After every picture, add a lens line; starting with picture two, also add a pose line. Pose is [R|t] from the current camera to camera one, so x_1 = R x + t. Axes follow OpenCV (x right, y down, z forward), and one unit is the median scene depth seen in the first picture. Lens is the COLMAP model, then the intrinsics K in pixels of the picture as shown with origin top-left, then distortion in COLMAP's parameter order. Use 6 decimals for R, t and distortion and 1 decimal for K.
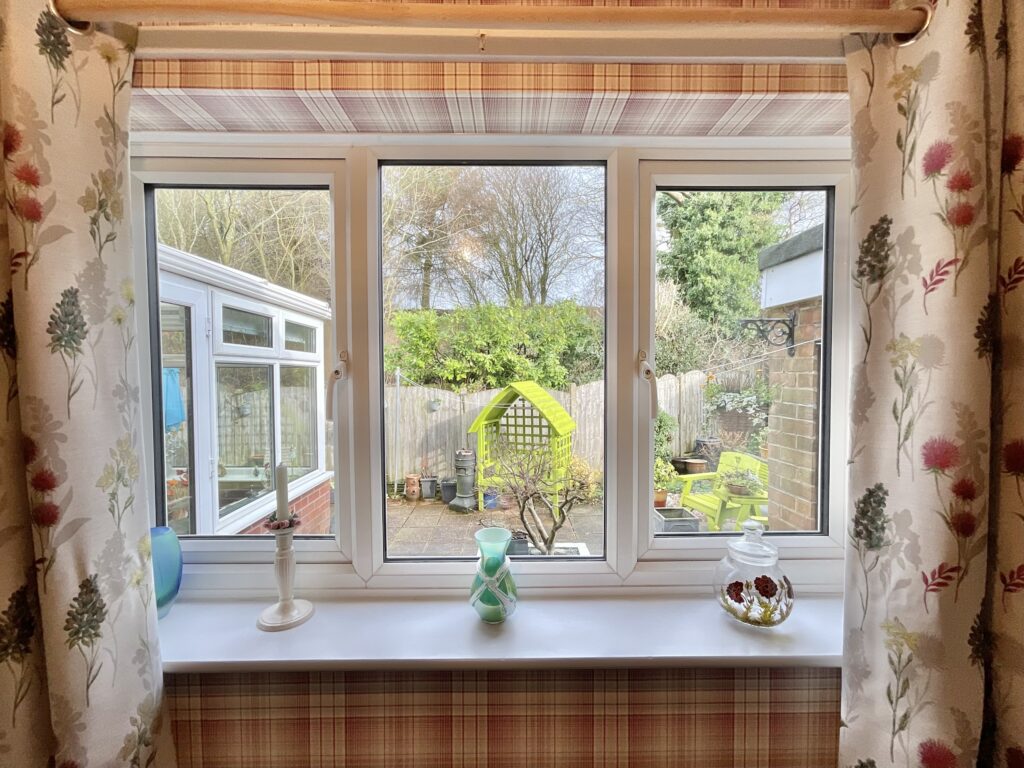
lens RADIAL K [[448.4, 0, 512.0], [0, 448.4, 384.0], [0, 0, 1]] dist [-0.000148, -0.000012]
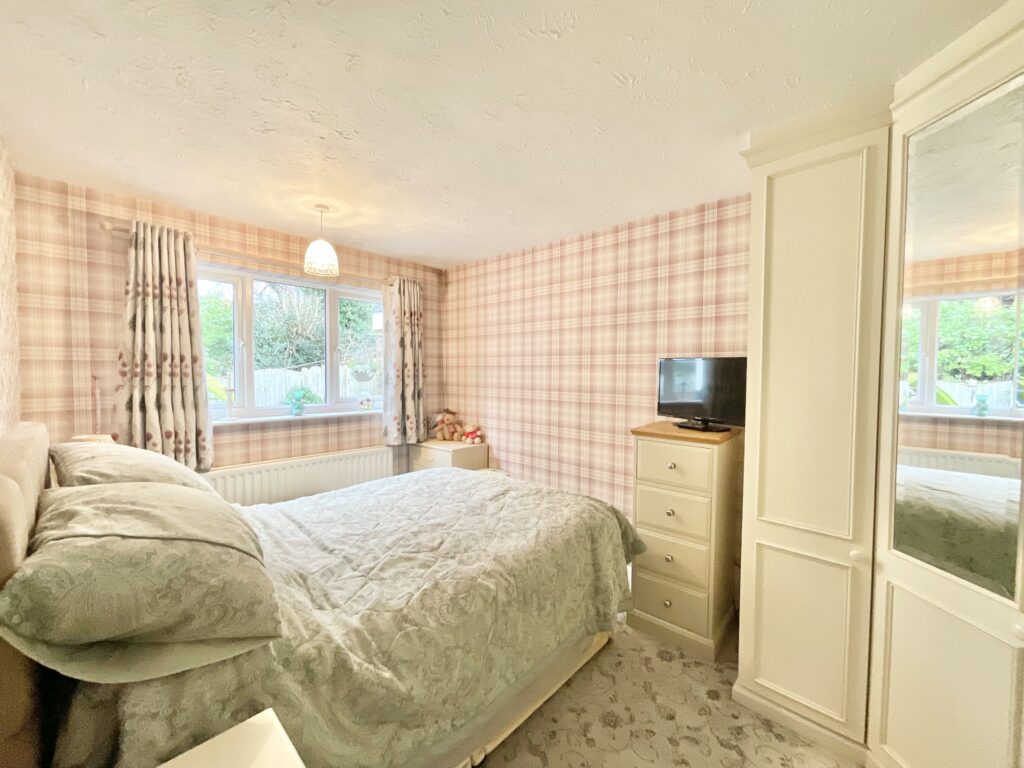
lens RADIAL K [[414.7, 0, 508.0], [0, 414.7, 383.2], [0, 0, 1]] dist [-0.001567, -0.000265]
pose [[0.701705, -0.017131, 0.712262, -1.359726], [0.014493, 0.999847, 0.009770, 0.276852], [-0.712320, 0.003467, 0.701846, -2.827838]]
